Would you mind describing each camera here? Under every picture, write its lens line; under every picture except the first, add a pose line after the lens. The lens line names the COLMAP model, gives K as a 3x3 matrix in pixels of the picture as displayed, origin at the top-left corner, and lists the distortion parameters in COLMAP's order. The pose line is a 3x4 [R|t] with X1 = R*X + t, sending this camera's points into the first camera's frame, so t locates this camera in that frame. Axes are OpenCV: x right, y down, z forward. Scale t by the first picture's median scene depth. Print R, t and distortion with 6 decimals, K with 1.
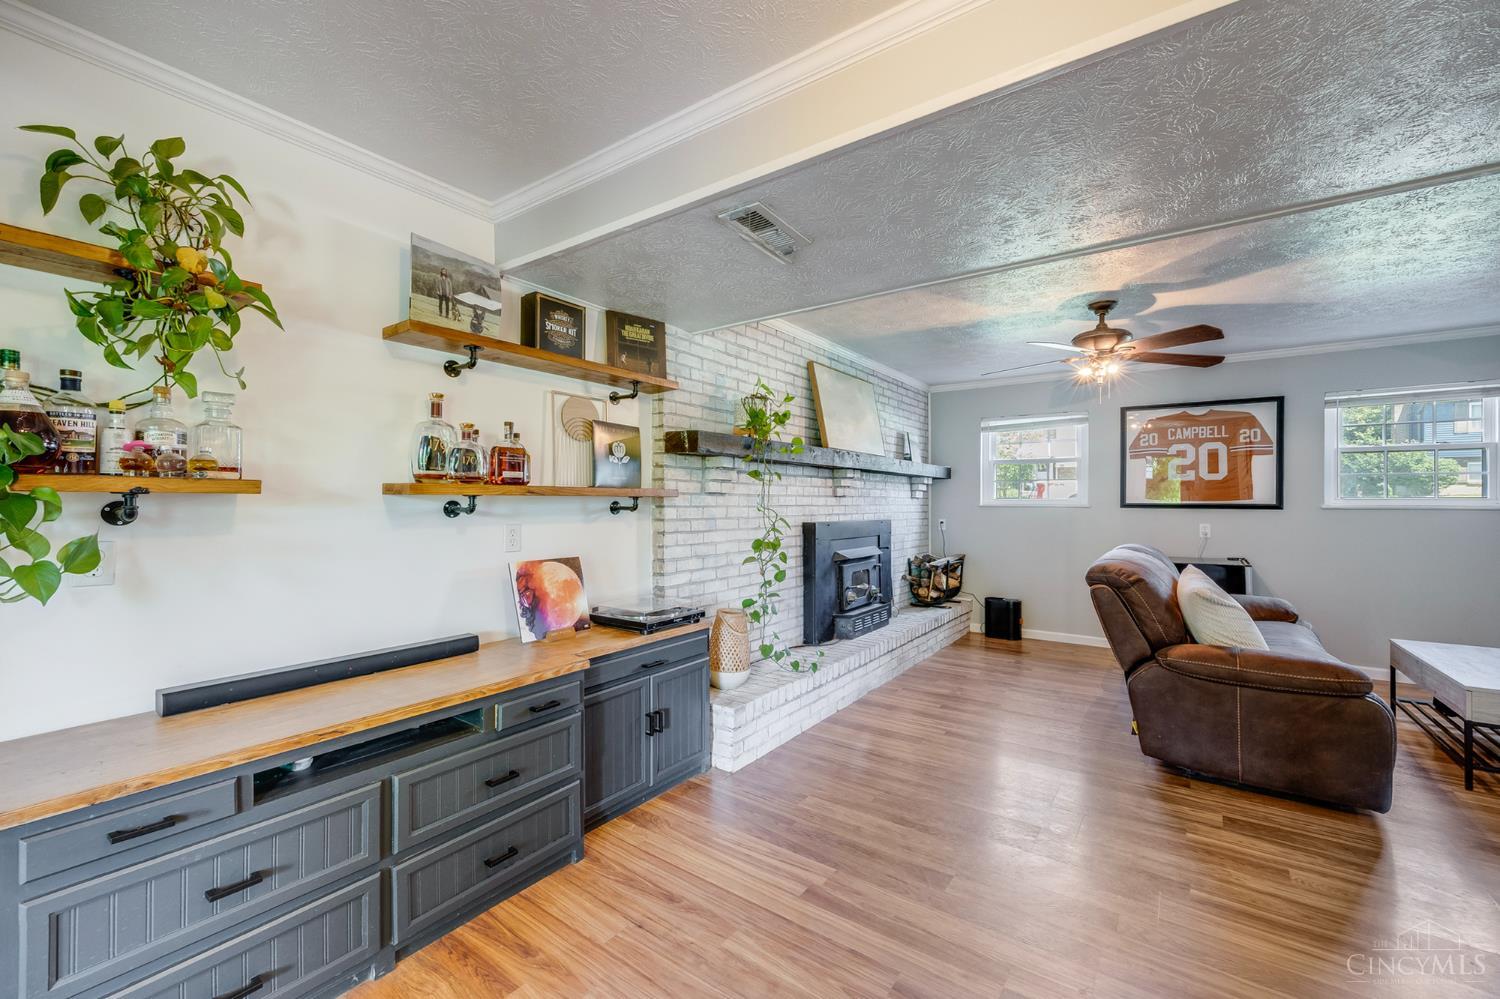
lens RADIAL K [[592.4, 0, 751.7], [0, 592.4, 498.8], [0, 0, 1]] dist [-0.000489, 0.000216]
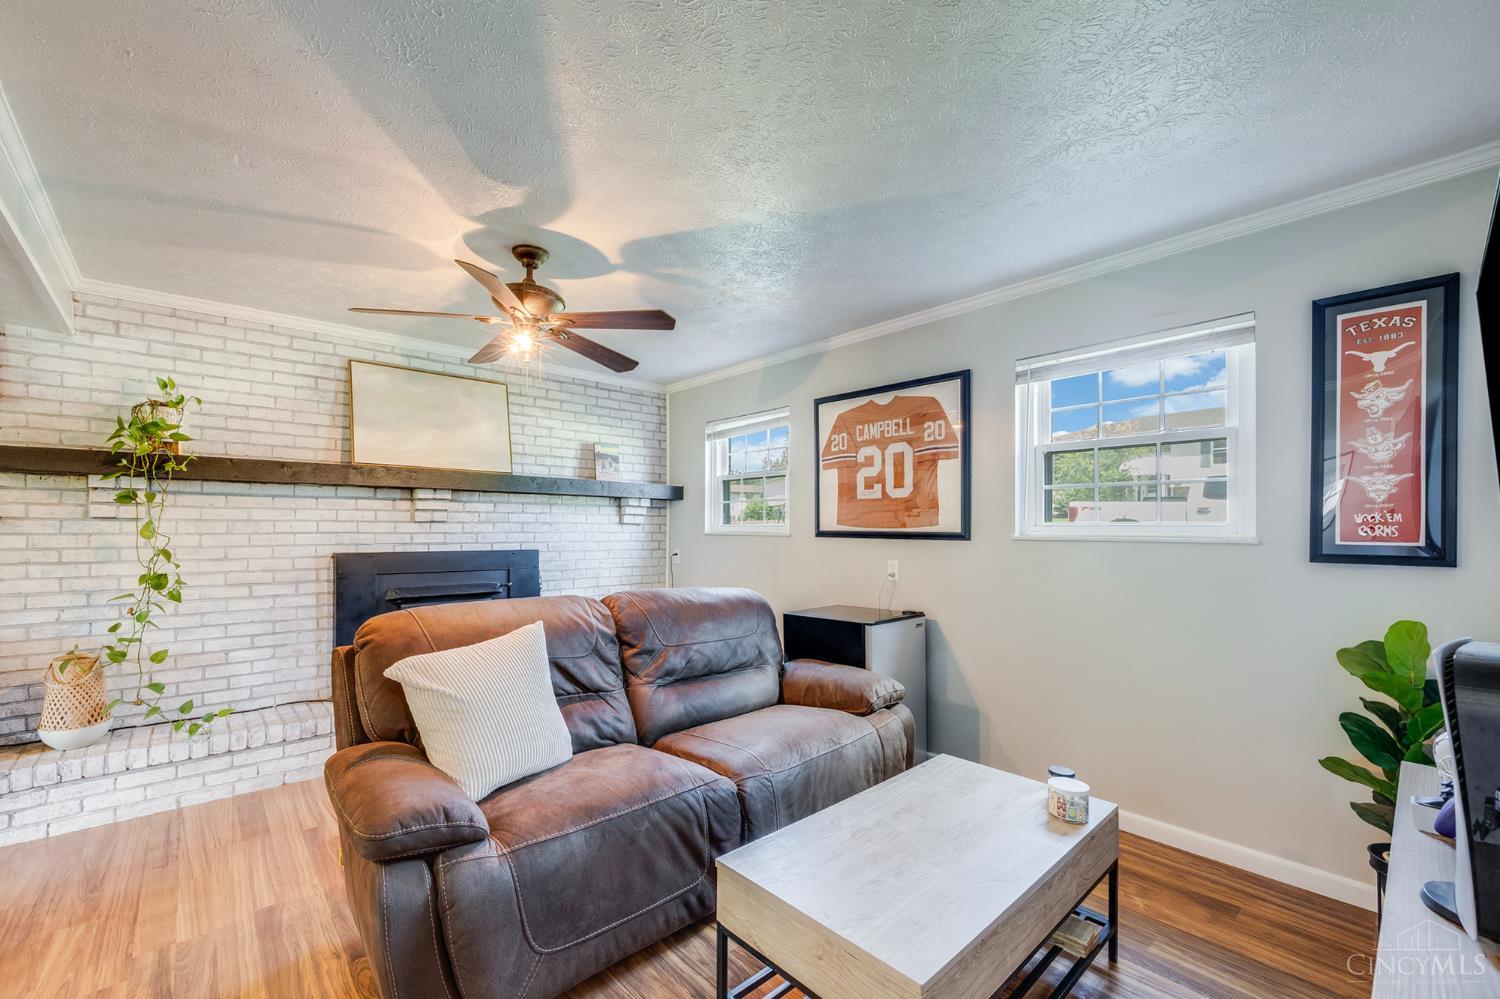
lens RADIAL K [[634.0, 0, 746.2], [0, 634.0, 534.6], [0, 0, 1]] dist [-0.002249, -0.000051]
pose [[0.972750, 0.002789, -0.231840, 0.790791], [0.000195, 0.999917, 0.012849, 0.002091], [0.231856, -0.012544, 0.972669, 0.242310]]
